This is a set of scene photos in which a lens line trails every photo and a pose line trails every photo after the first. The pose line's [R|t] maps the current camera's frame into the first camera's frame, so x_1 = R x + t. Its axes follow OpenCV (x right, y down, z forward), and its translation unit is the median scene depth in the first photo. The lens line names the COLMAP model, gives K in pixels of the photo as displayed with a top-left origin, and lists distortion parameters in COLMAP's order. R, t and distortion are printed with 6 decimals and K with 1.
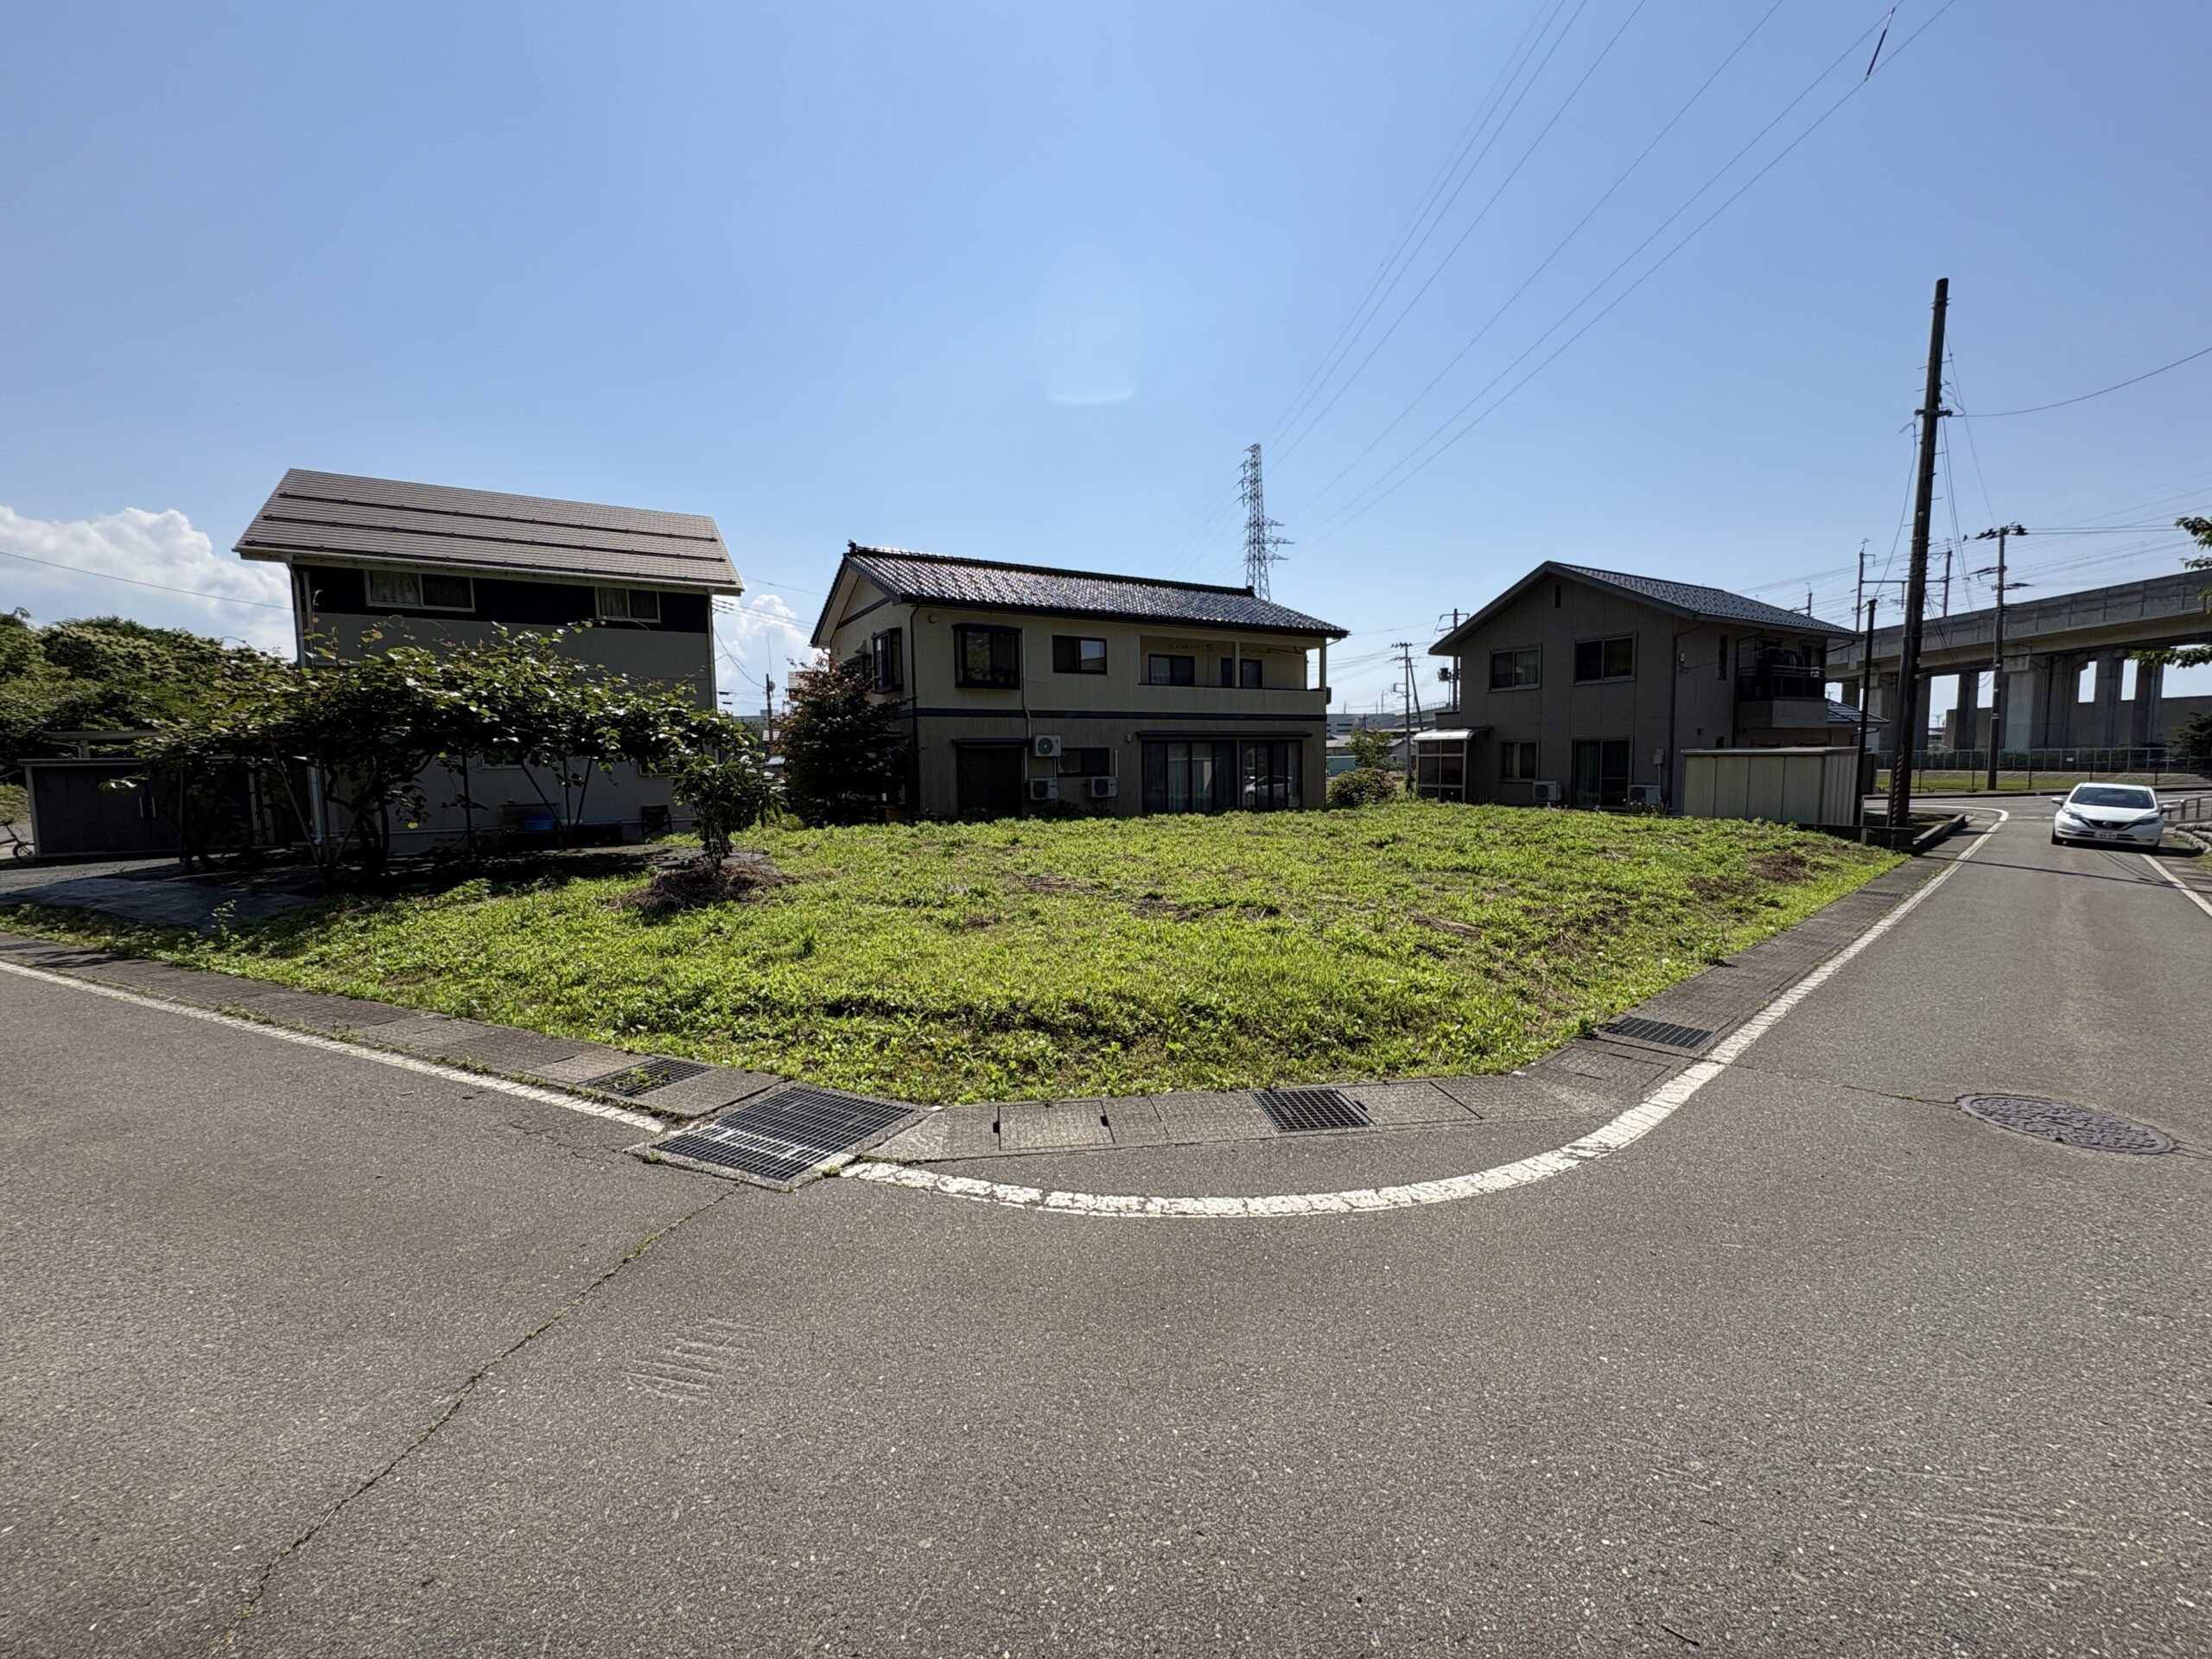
lens RADIAL K [[877.5, 0, 1101.7], [0, 877.5, 832.2], [0, 0, 1]] dist [-0.000366, 0.000158]
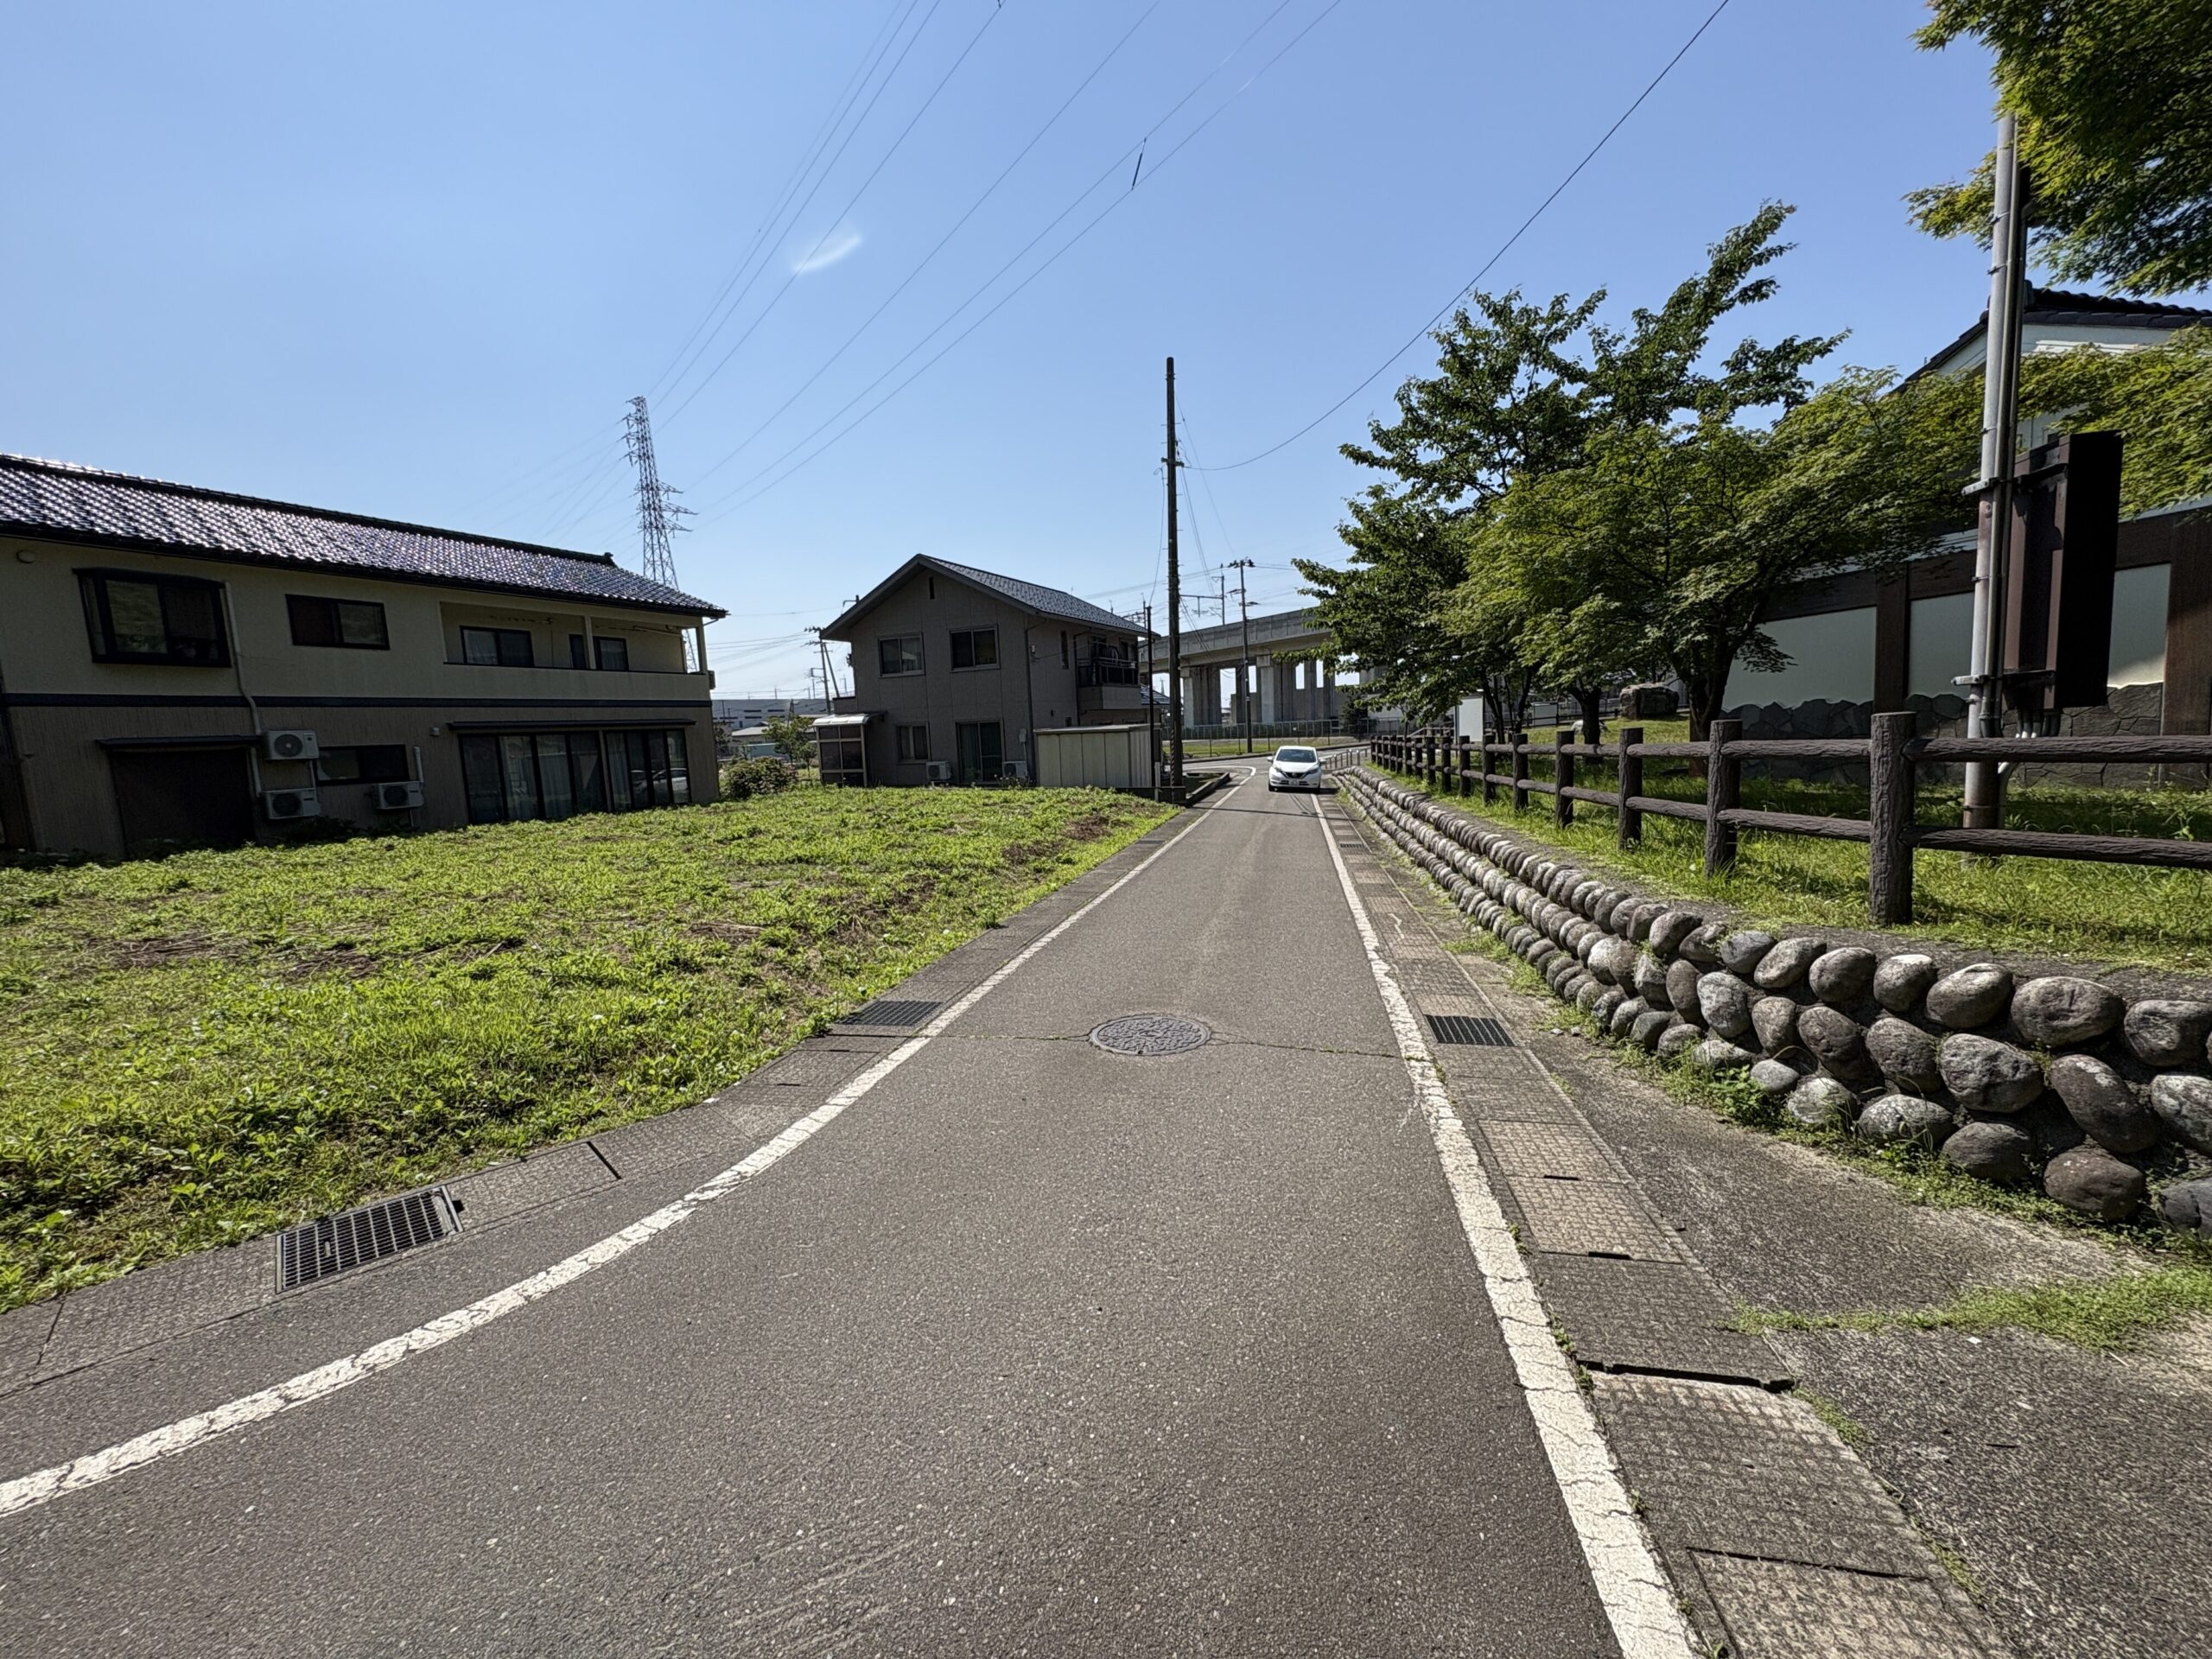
lens RADIAL K [[877.5, 0, 1106.0], [0, 877.5, 832.0], [0, 0, 1]] dist [-0.000366, 0.000158]
pose [[0.817613, -0.090817, 0.568561, 0.145319], [0.081482, 0.995794, 0.041886, -0.001620], [-0.569973, 0.012081, 0.821574, 0.012811]]
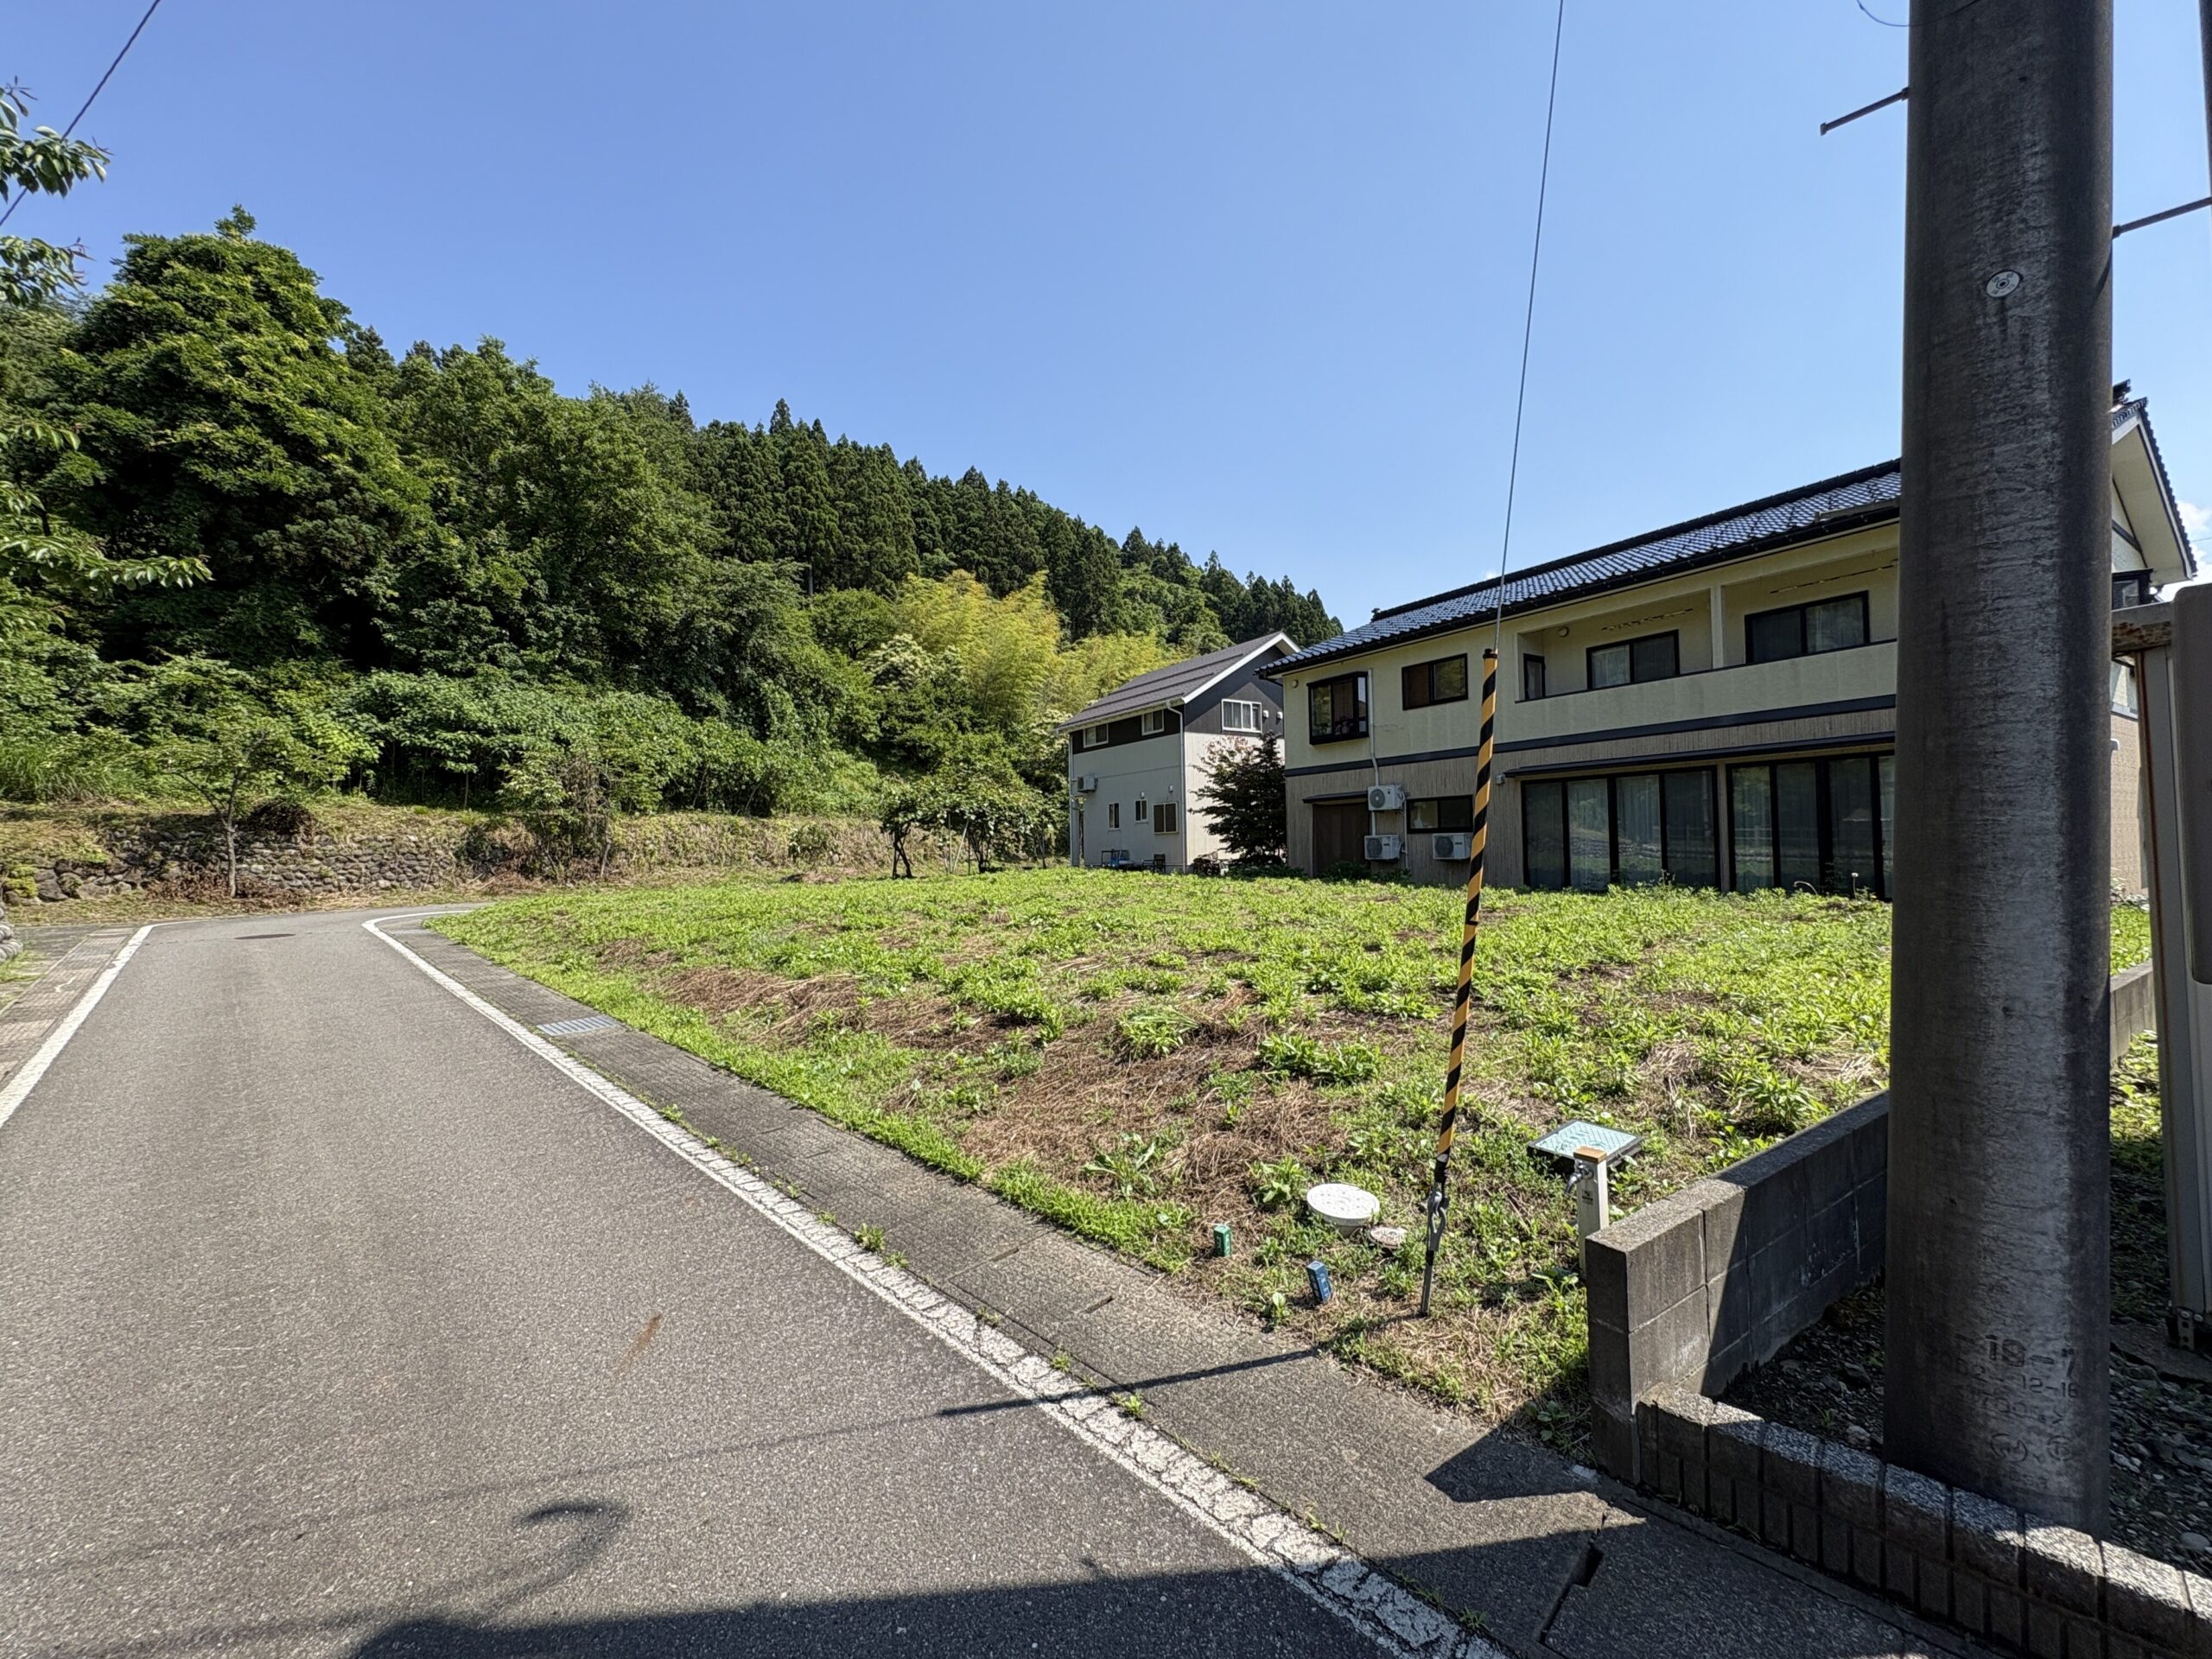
lens RADIAL K [[877.5, 0, 1106.1], [0, 877.5, 821.8], [0, 0, 1]] dist [-0.000366, 0.000158]
pose [[0.012545, -0.011500, -0.999855, 1.624316], [-0.060299, 0.998105, -0.012237, -0.096727], [0.998102, 0.060444, 0.011828, 1.461872]]
